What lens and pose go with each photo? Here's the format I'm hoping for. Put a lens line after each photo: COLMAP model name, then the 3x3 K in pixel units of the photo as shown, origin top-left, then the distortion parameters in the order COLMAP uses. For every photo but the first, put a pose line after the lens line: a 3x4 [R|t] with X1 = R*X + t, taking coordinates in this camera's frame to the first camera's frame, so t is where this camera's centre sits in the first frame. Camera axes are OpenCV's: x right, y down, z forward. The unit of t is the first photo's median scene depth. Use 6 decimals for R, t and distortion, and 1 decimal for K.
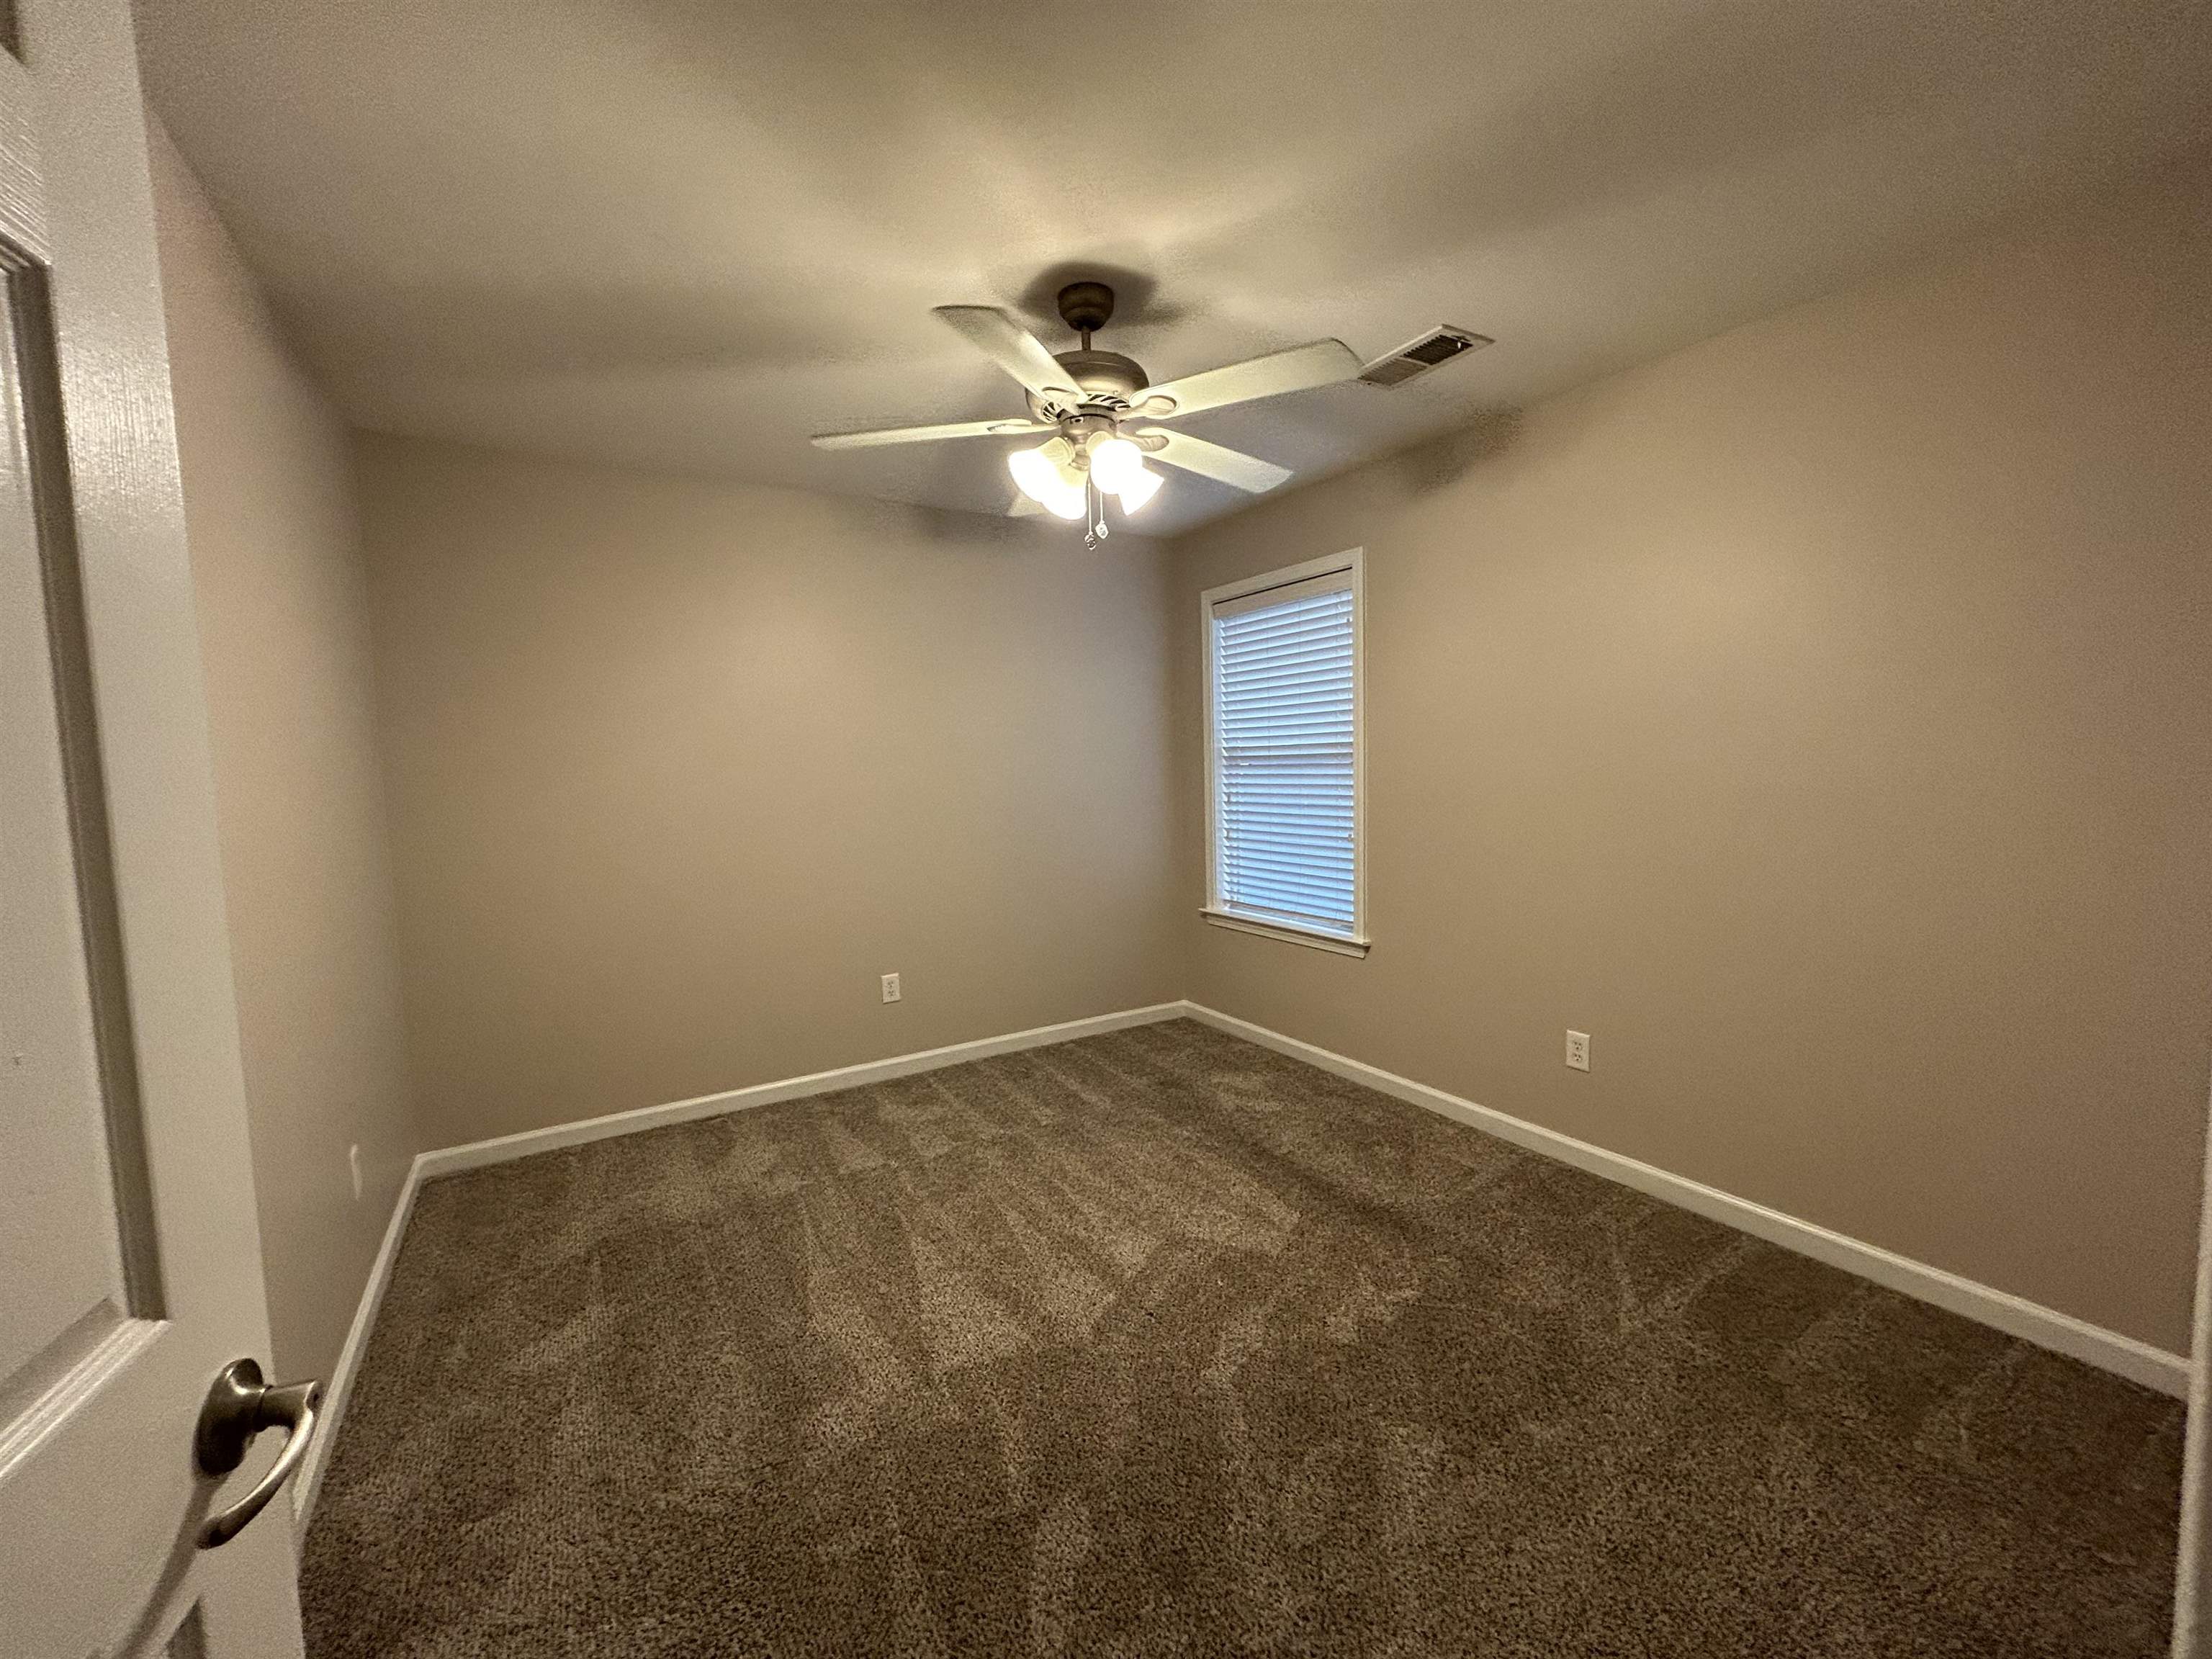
lens RADIAL K [[889.4, 0, 1089.5], [0, 889.4, 819.1], [0, 0, 1]] dist [0.000900, 0.001202]
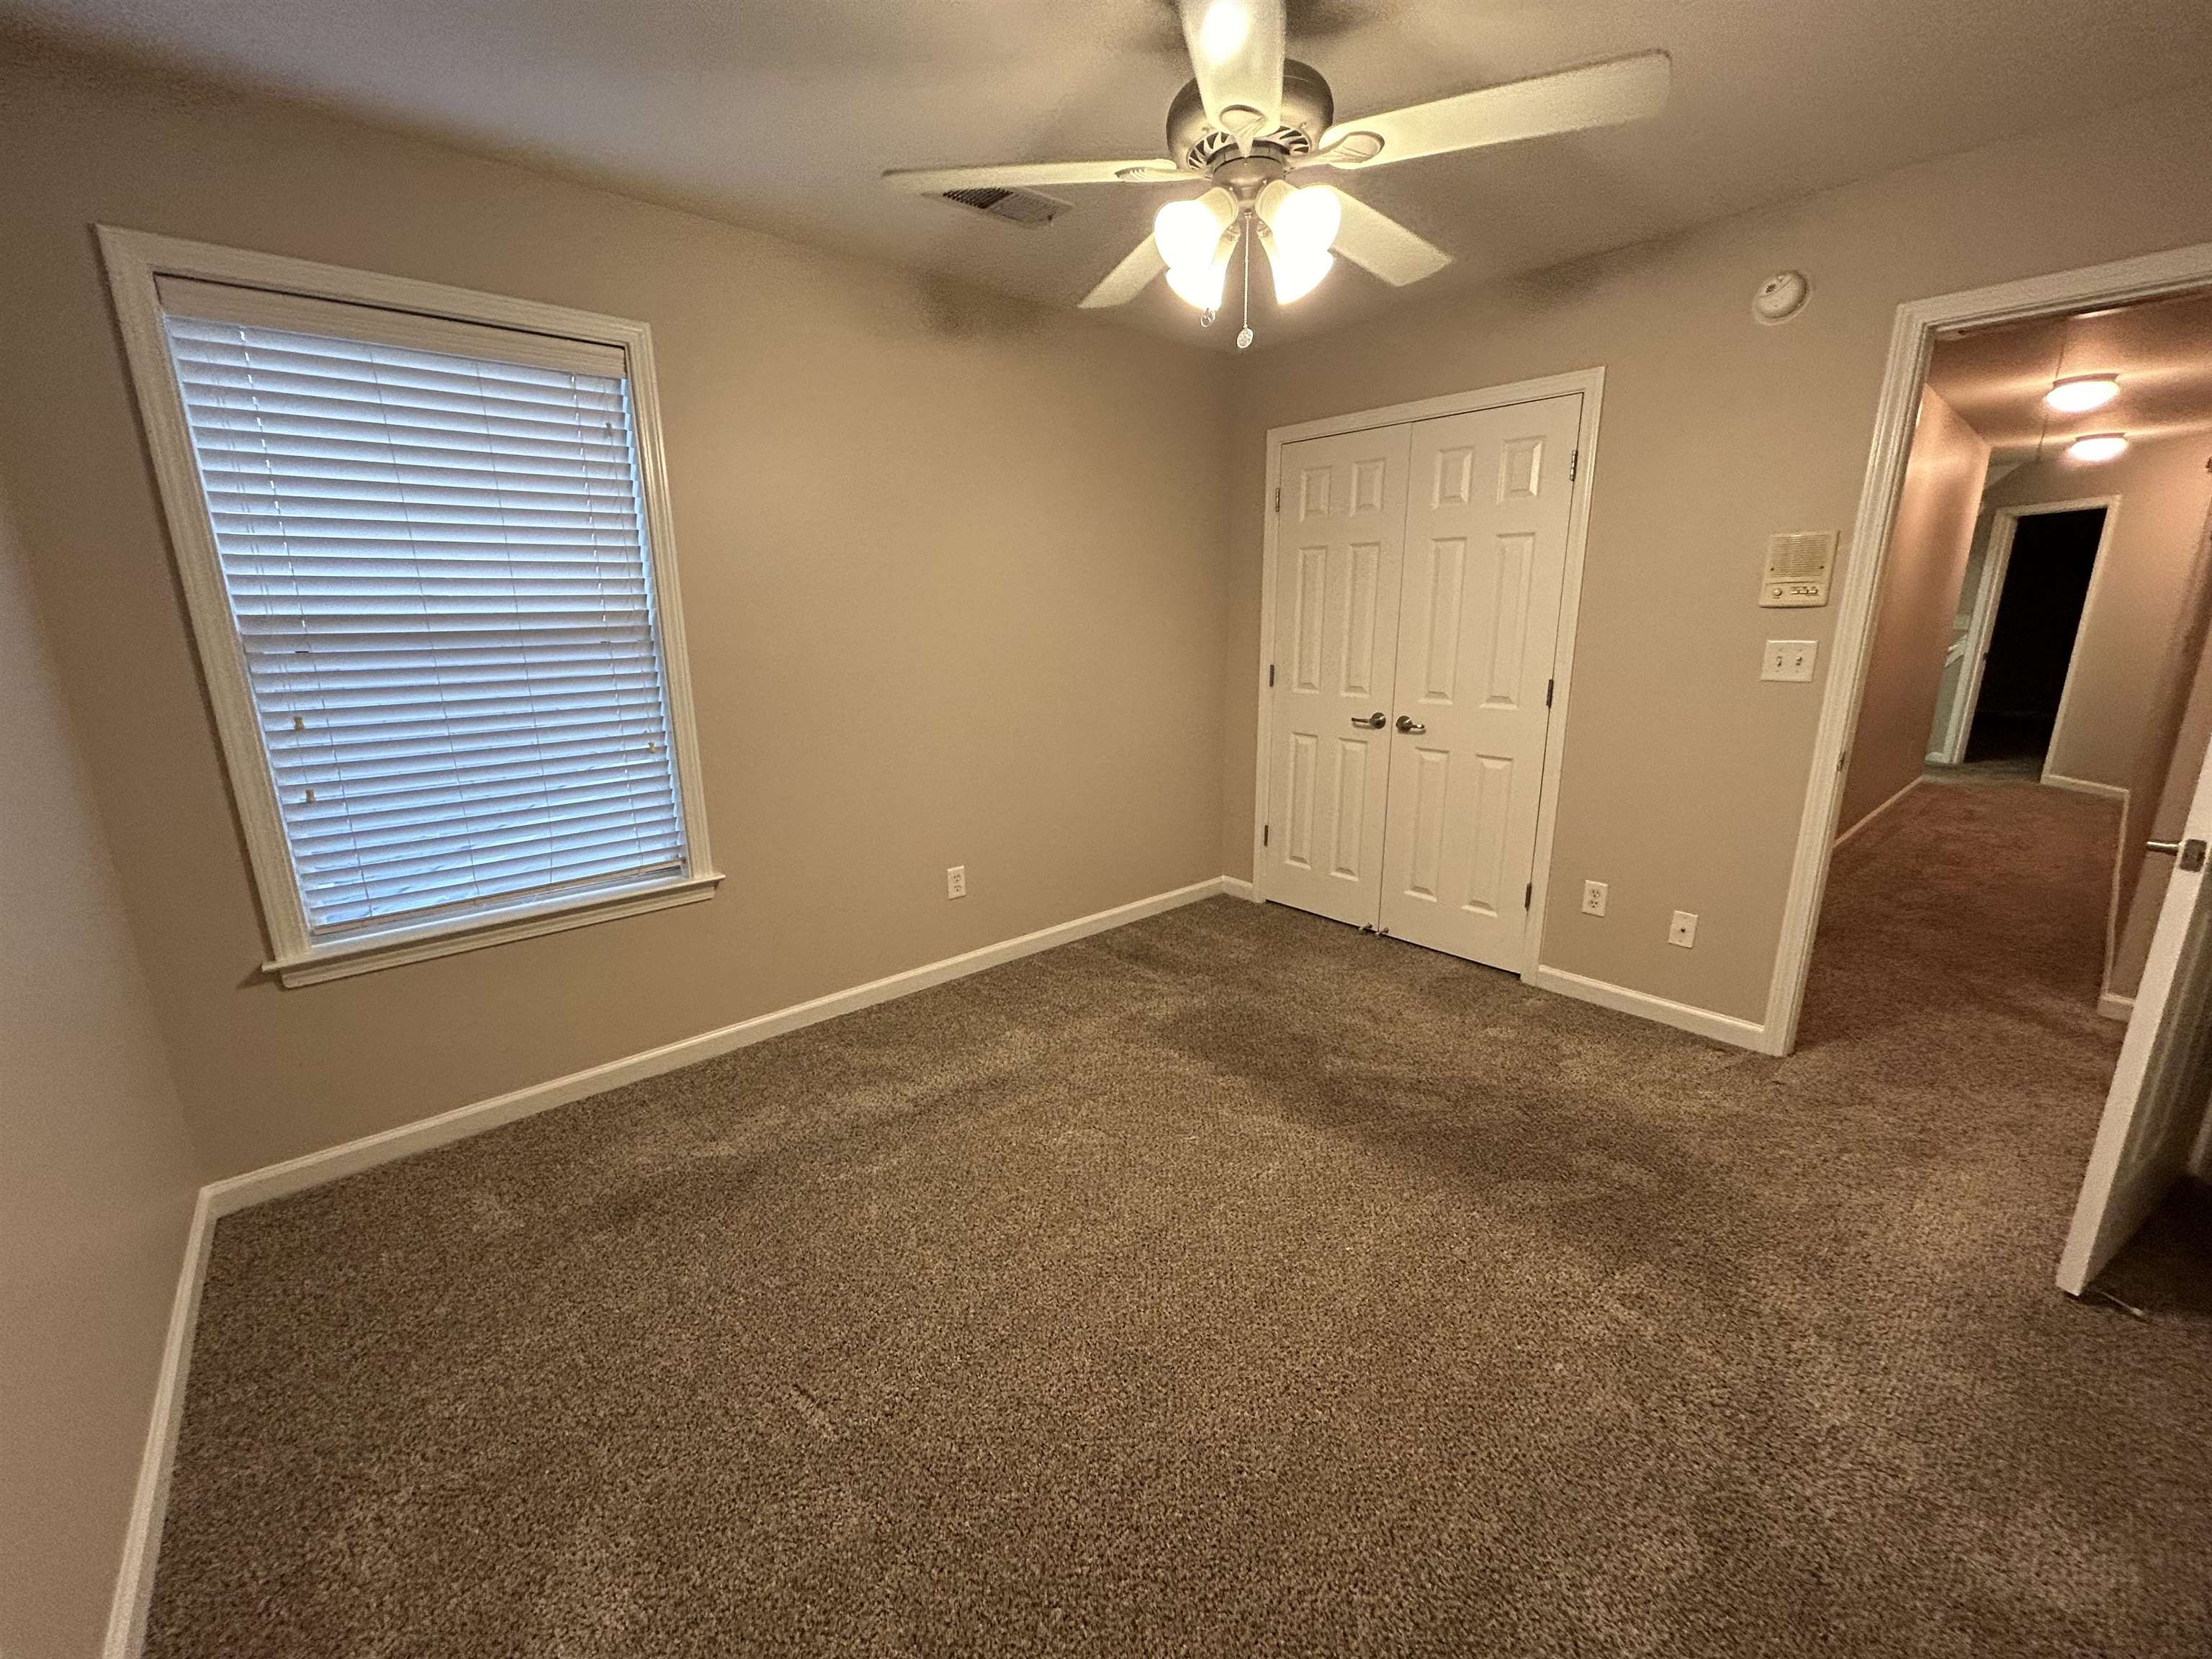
lens RADIAL K [[889.4, 0, 1112.2], [0, 889.4, 827.1], [0, 0, 1]] dist [0.000900, 0.001202]
pose [[-0.175337, -0.209001, 0.962068, -0.487847], [0.086430, 0.970166, 0.226512, -0.049361], [-0.980707, 0.122868, -0.152042, 0.772056]]
